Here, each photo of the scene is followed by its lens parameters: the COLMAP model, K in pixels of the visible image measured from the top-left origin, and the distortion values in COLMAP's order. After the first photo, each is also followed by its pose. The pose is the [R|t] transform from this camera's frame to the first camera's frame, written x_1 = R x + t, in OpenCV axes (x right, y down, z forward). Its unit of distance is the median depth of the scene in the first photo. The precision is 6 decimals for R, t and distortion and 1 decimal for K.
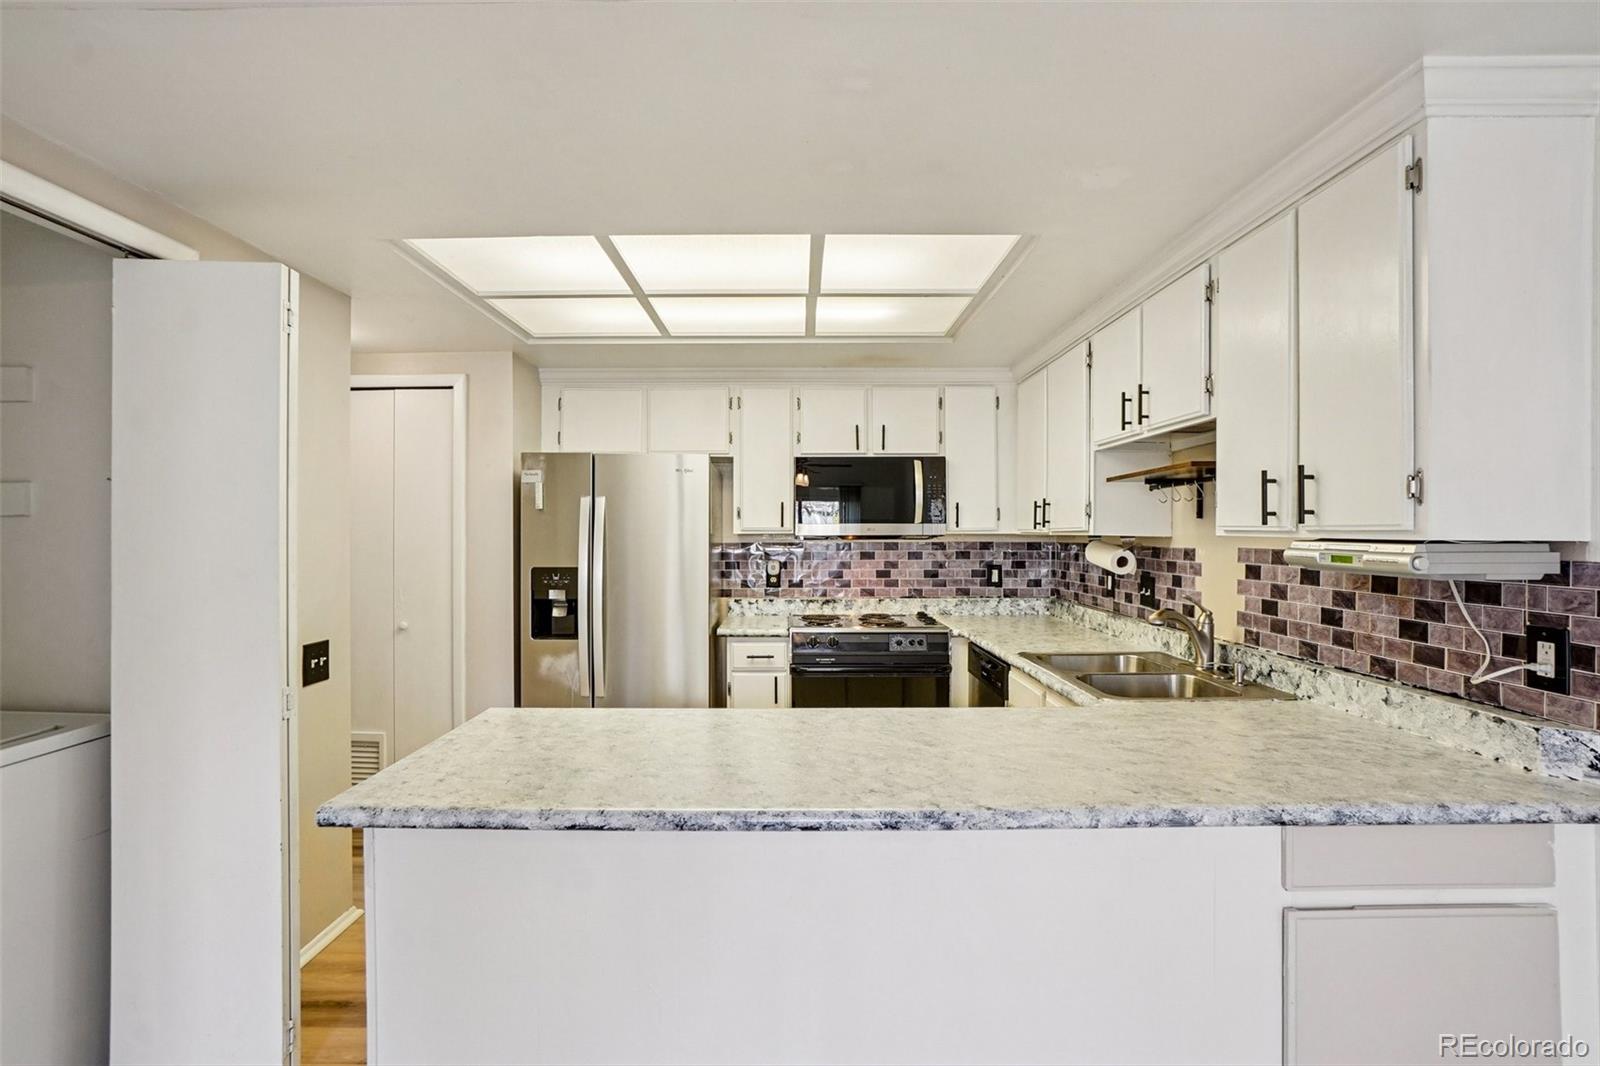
lens RADIAL K [[771.0, 0, 792.1], [0, 771.0, 527.5], [0, 0, 1]] dist [-0.023252, 0.001130]
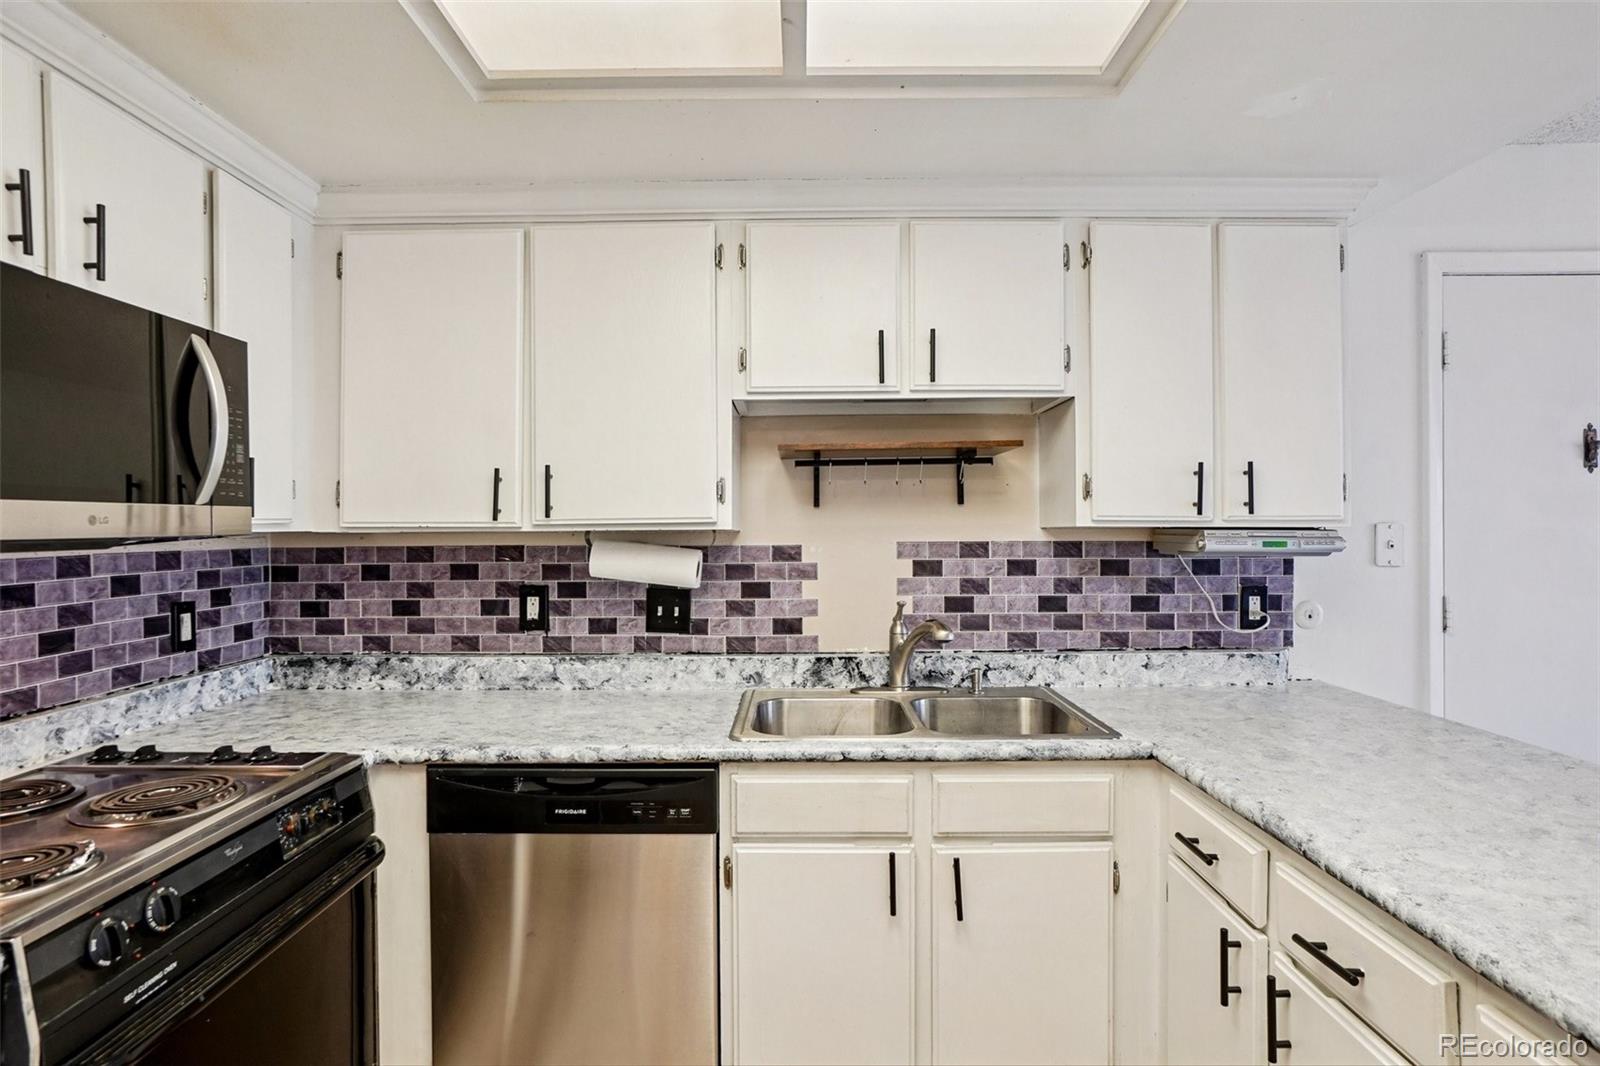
lens RADIAL K [[842.2, 0, 795.3], [0, 842.2, 526.1], [0, 0, 1]] dist [-0.042392, 0.024340]
pose [[0.003897, -0.000907, 0.999992, -0.265204], [0.000851, 0.999999, 0.000904, 0.005400], [-0.999992, 0.000848, 0.003898, 0.795123]]
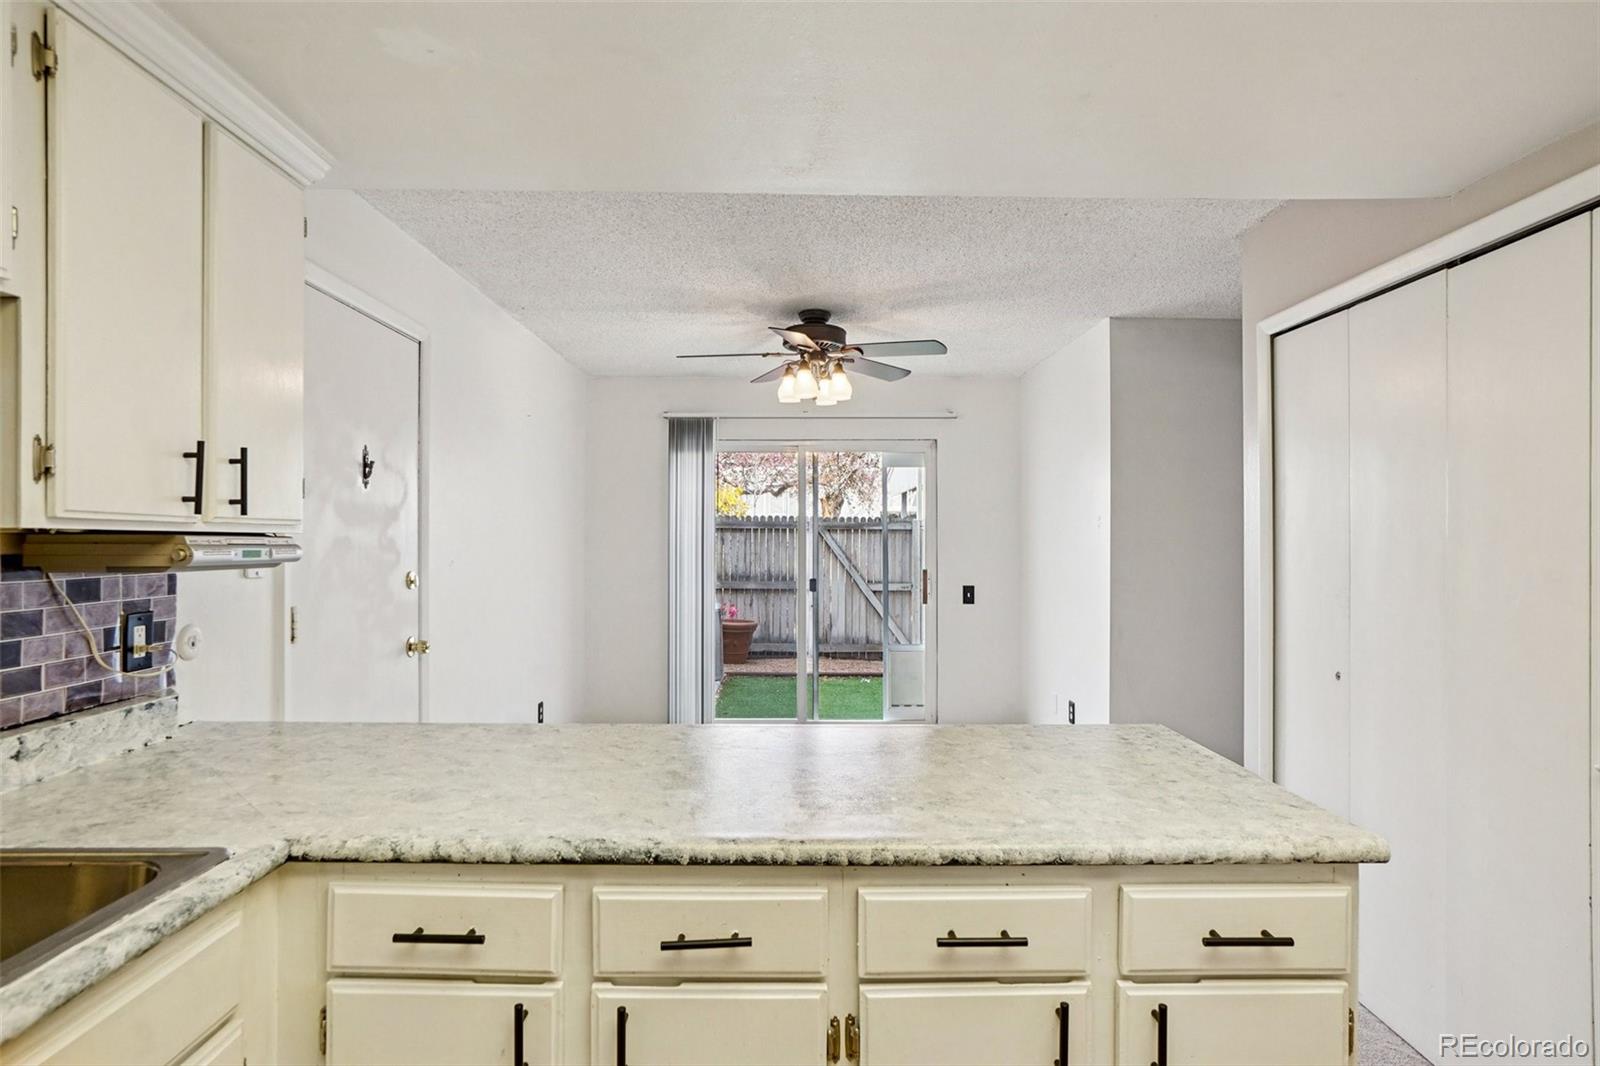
lens RADIAL K [[842.2, 0, 795.3], [0, 842.2, 526.1], [0, 0, 1]] dist [-0.042392, 0.024340]
pose [[-0.999999, -0.000855, -0.001443, 0.019996], [-0.000831, 0.999858, -0.016825, 0.011007], [0.001457, -0.016823, -0.999857, 0.928700]]
